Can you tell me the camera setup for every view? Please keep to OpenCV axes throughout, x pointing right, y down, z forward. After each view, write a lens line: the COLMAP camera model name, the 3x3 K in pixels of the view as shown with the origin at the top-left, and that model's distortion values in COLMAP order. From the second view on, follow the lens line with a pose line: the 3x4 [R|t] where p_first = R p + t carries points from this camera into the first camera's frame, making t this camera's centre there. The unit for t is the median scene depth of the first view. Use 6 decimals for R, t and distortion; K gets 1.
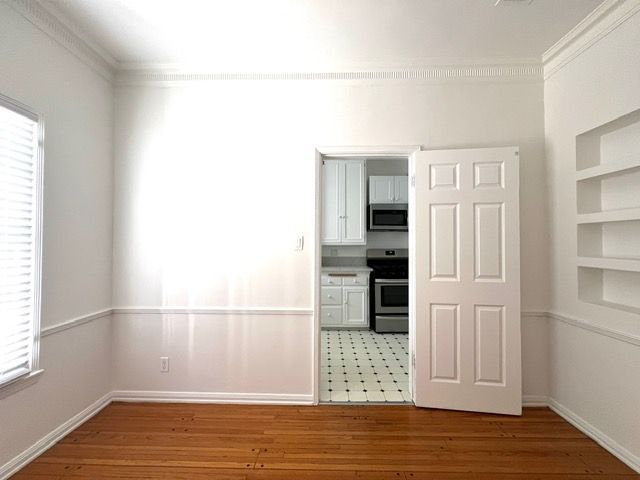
lens RADIAL K [[256.1, 0, 319.9], [0, 256.1, 239.4], [0, 0, 1]] dist [0.000253, -0.000021]
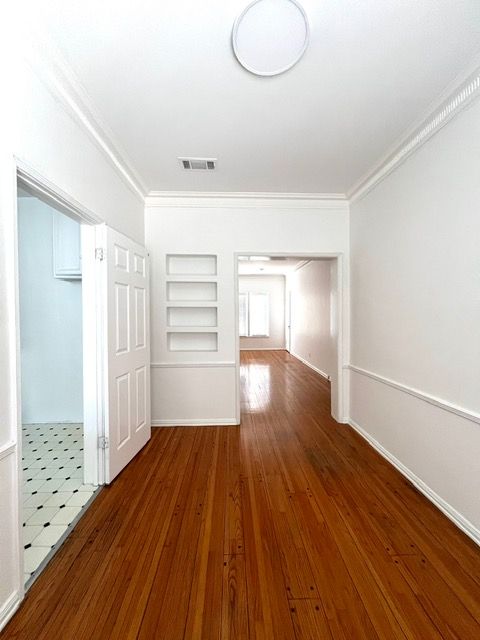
lens RADIAL K [[256.1, 0, 241.3], [0, 256.1, 318.1], [0, 0, 1]] dist [0.000253, -0.000021]
pose [[-0.068761, -0.009278, 0.997590, -0.735831], [-0.013469, 0.999874, 0.008370, -0.008494], [-0.997542, -0.012861, -0.068877, 0.648393]]
